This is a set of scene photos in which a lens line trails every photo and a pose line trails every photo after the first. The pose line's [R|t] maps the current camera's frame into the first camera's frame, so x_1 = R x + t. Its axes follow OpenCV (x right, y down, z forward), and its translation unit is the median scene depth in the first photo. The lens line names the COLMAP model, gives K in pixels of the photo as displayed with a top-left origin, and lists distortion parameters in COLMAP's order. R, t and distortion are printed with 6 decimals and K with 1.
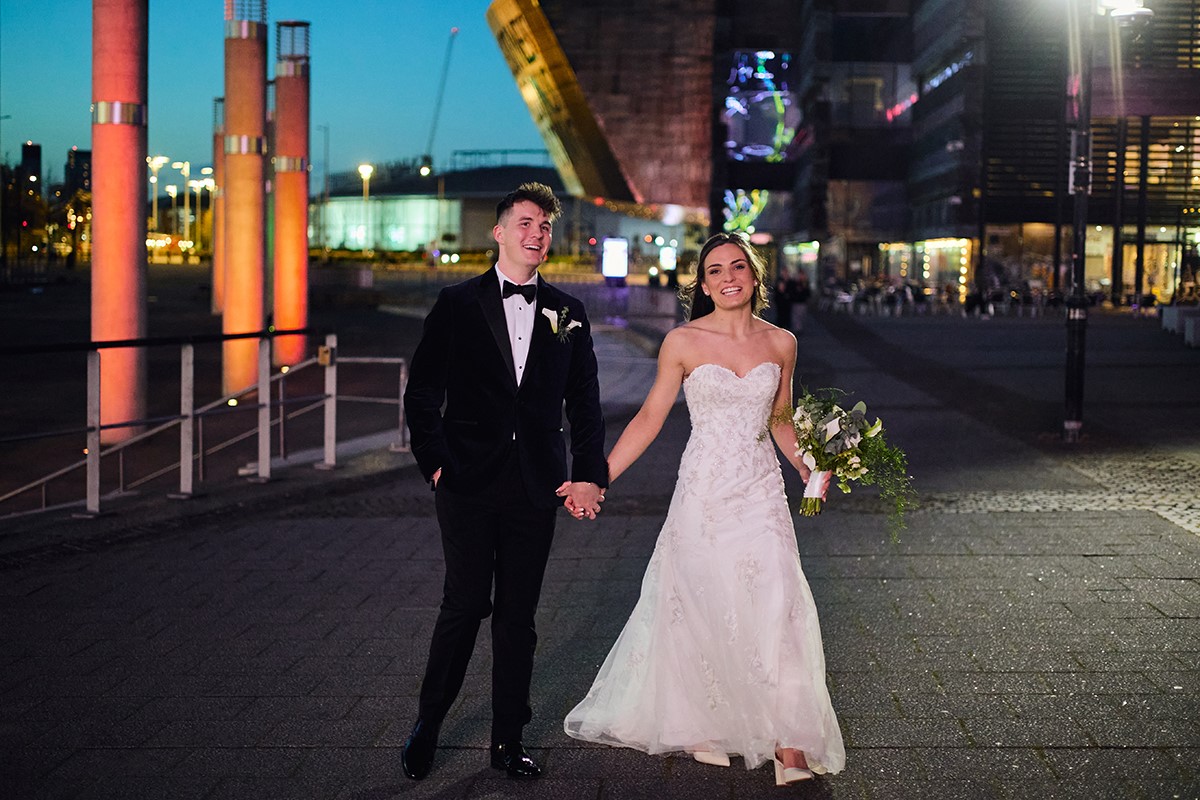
lens RADIAL K [[1716.2, 0, 600.0], [0, 1716.2, 400.0], [0, 0, 1]] dist [0.005546, -0.008404]
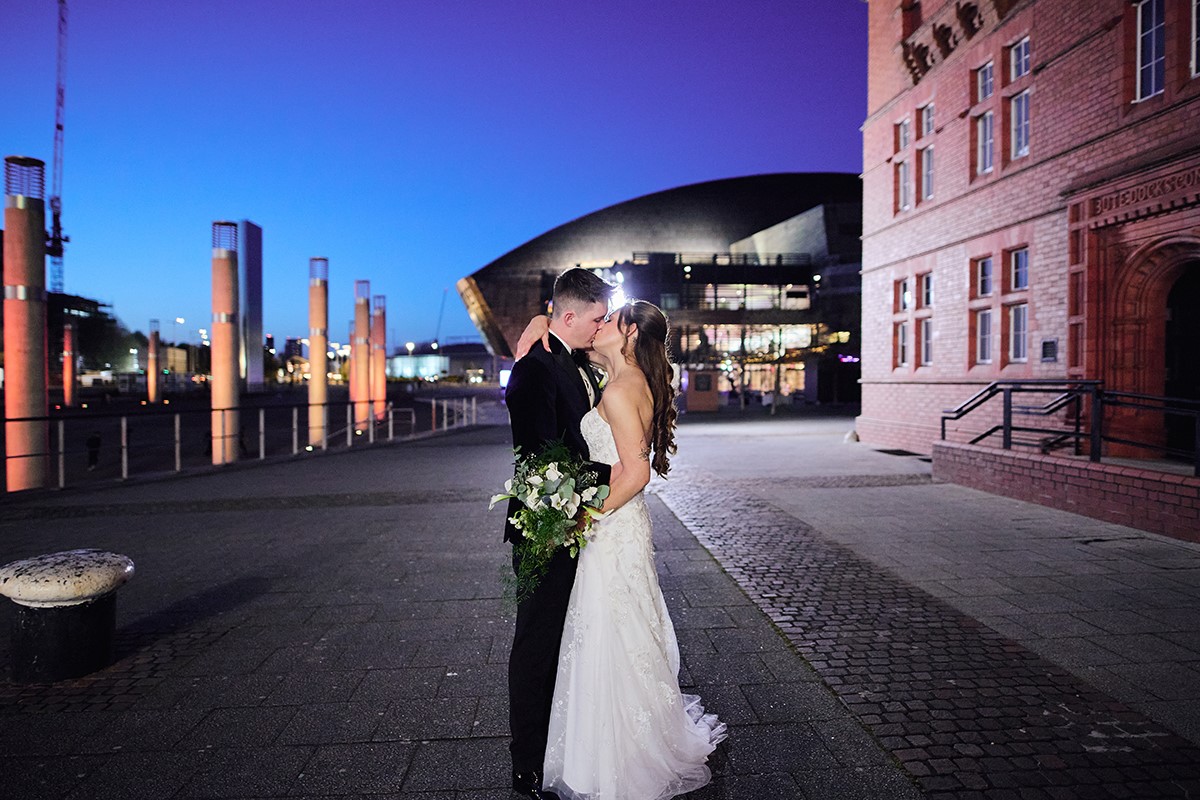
lens RADIAL K [[734.9, 0, 600.0], [0, 734.9, 400.0], [0, 0, 1]] dist [-0.031442, -0.000635]
pose [[0.993408, -0.021746, 0.112548, 0.023135], [0.027659, 0.998303, -0.051243, 0.010843], [-0.111242, 0.054018, 0.992324, -0.123194]]
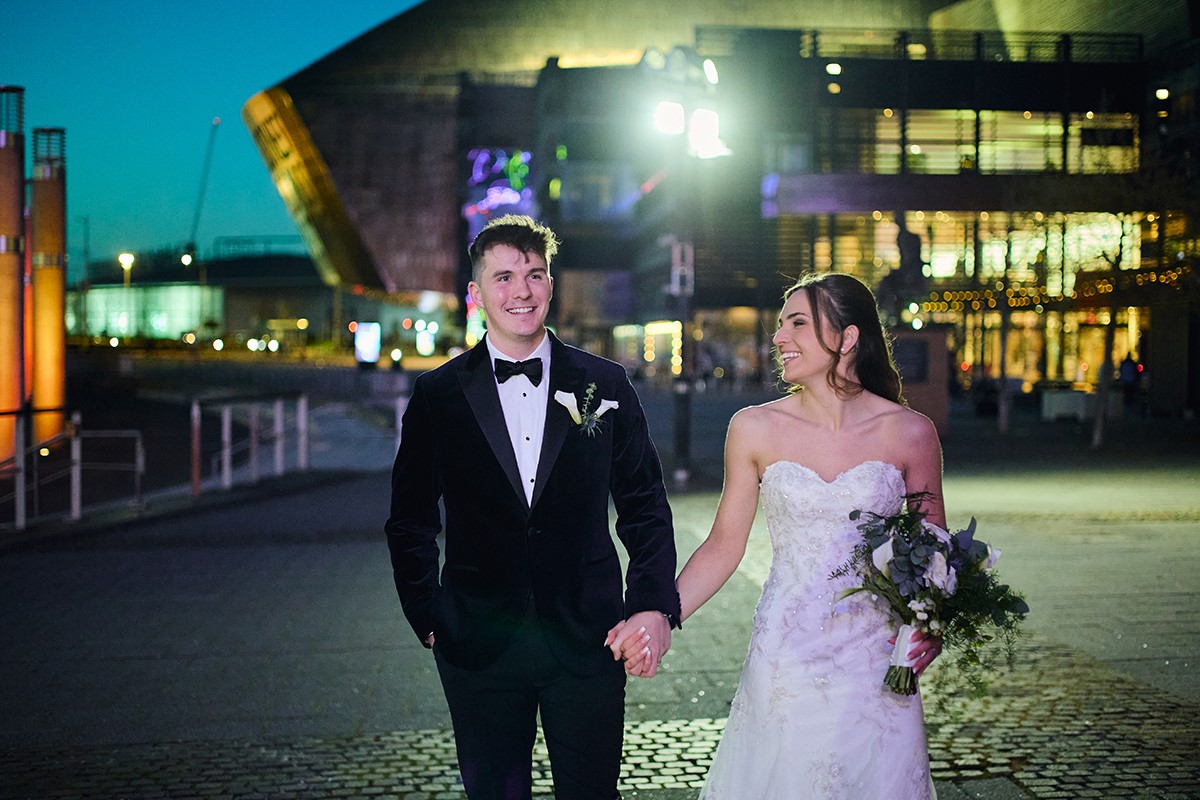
lens RADIAL K [[1724.8, 0, 600.0], [0, 1724.8, 400.0], [0, 0, 1]] dist [0.127441, -0.621596]
pose [[0.991839, -0.015666, 0.126532, 0.014051], [0.021712, 0.998680, -0.046543, 0.004531], [-0.125635, 0.048910, 0.990870, -0.067406]]
